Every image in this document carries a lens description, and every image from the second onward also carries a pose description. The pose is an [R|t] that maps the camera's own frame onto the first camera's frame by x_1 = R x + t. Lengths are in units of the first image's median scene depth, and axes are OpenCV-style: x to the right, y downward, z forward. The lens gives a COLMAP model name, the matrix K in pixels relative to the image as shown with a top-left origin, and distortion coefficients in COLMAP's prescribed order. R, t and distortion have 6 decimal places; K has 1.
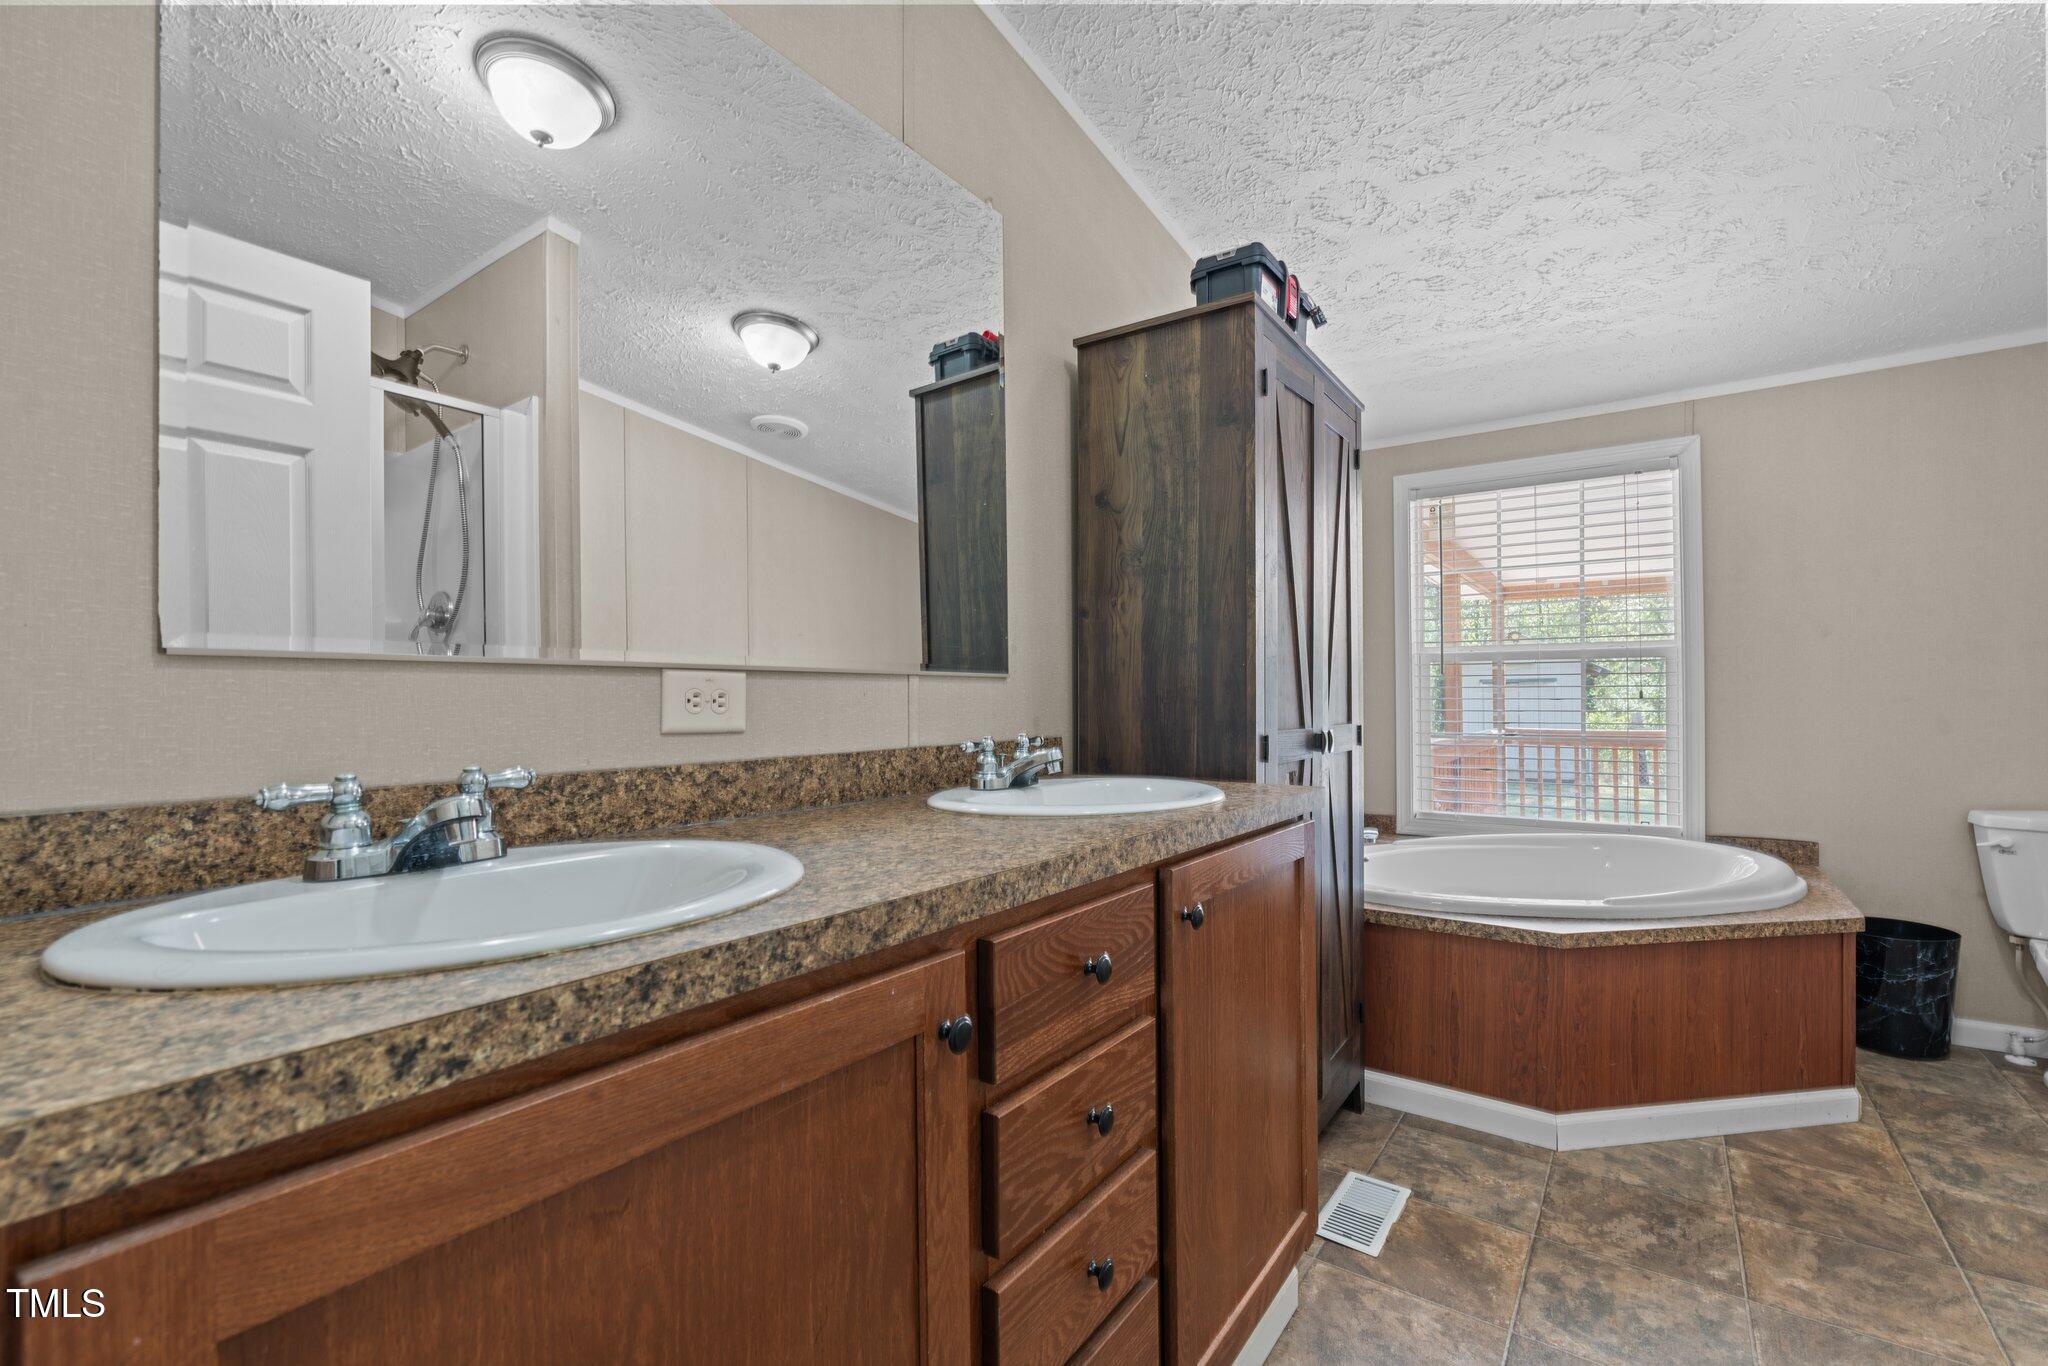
lens RADIAL K [[910.1, 0, 1015.9], [0, 910.1, 698.6], [0, 0, 1]] dist [-0.008243, 0.000914]
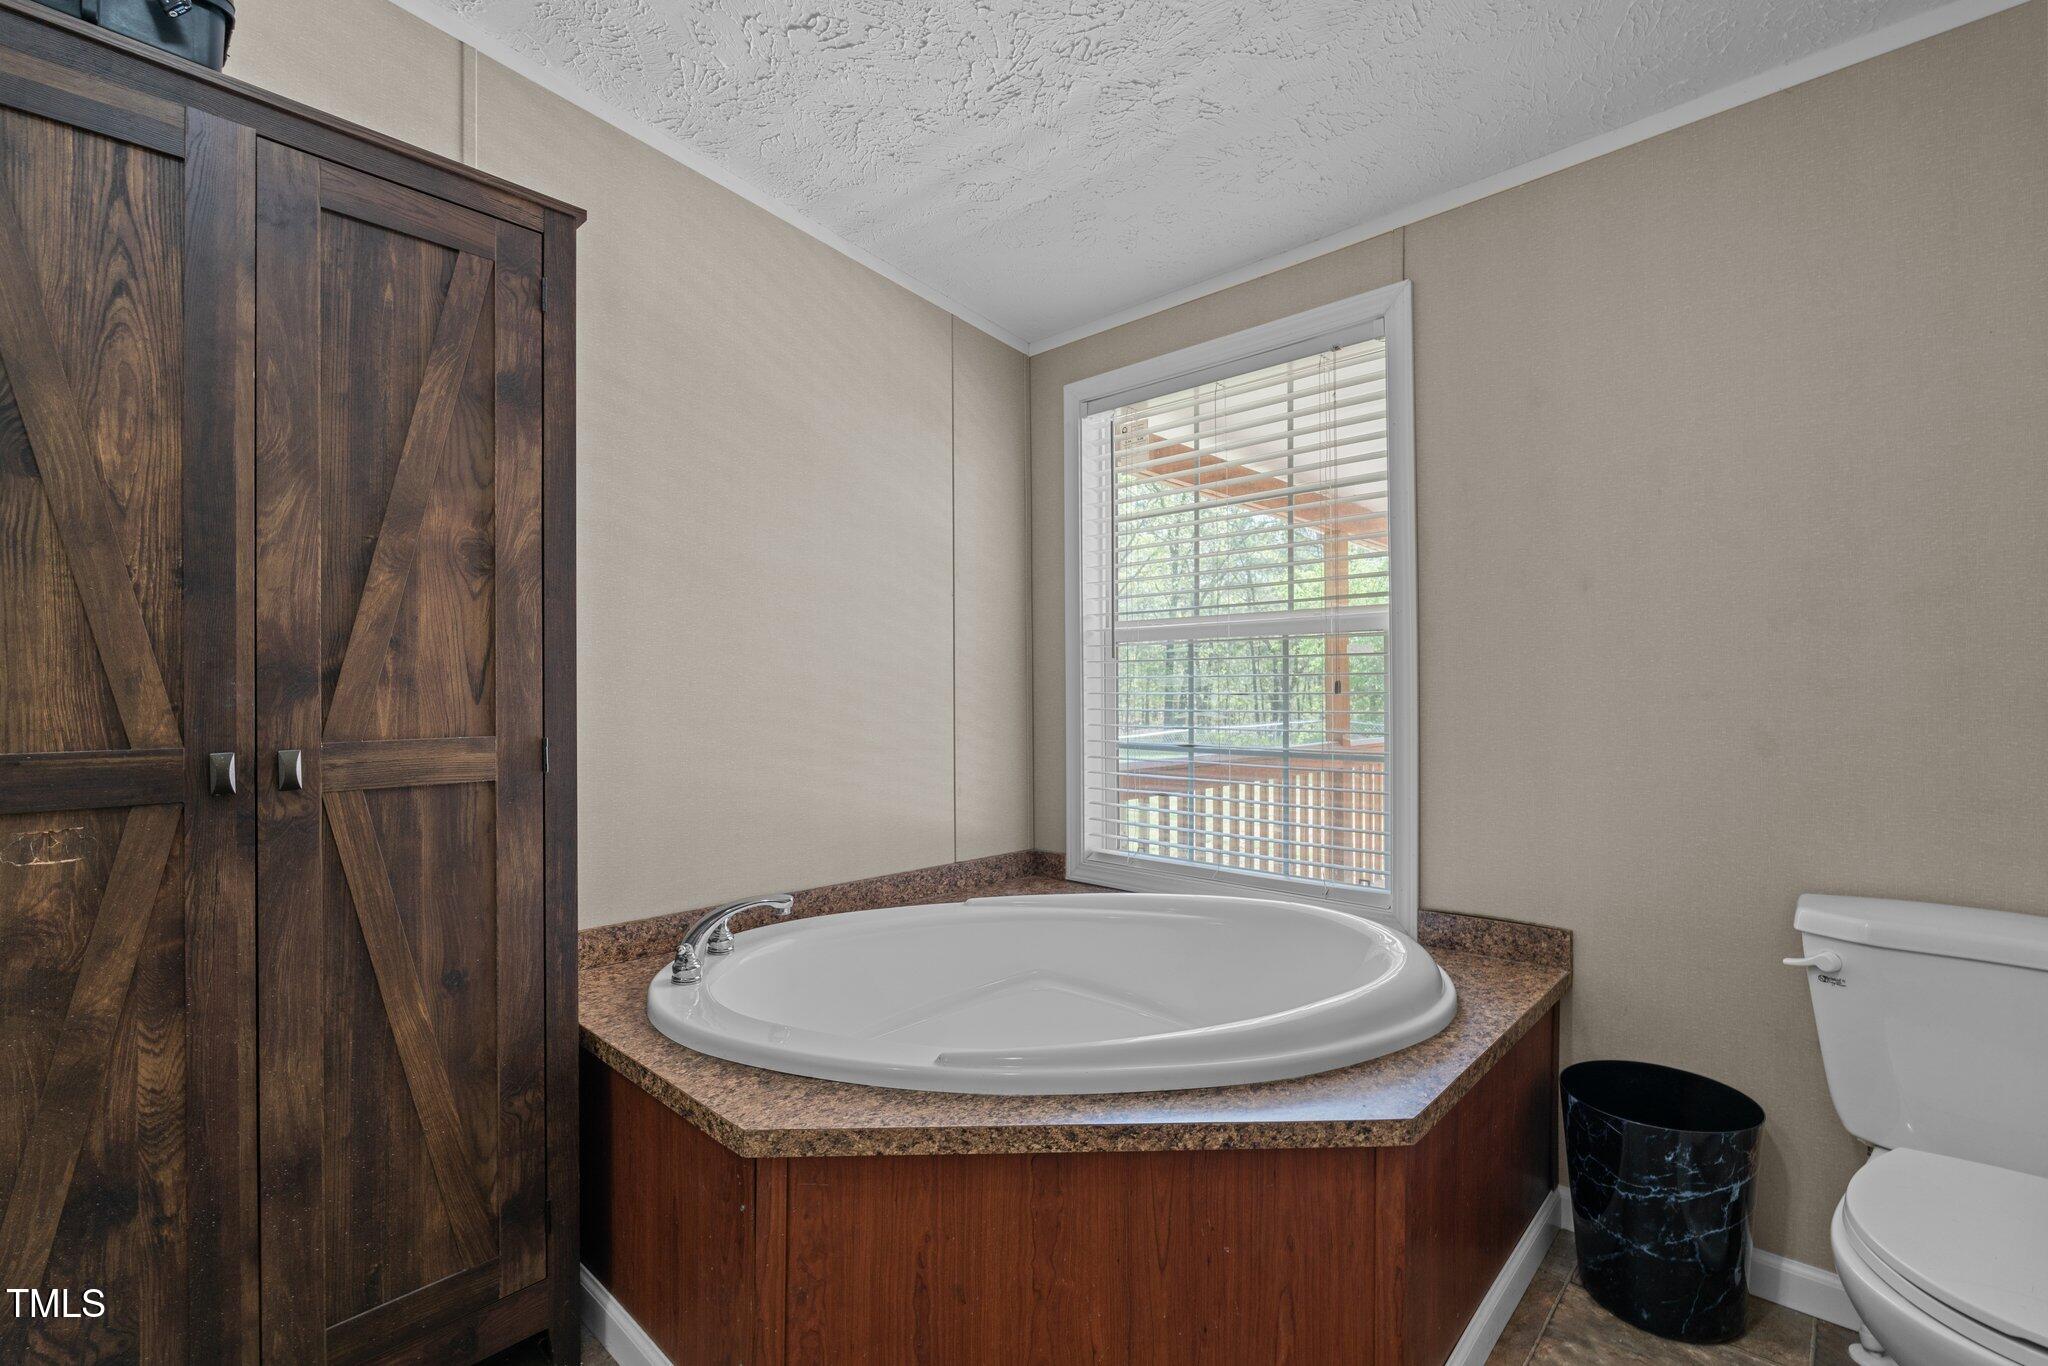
lens RADIAL K [[910.1, 0, 1021.1], [0, 910.1, 690.8], [0, 0, 1]] dist [-0.008243, 0.000914]
pose [[0.991536, 0.002248, -0.129813, 0.794080], [-0.002355, 0.999997, -0.000669, -0.001133], [0.129811, 0.000969, 0.991538, 0.464268]]
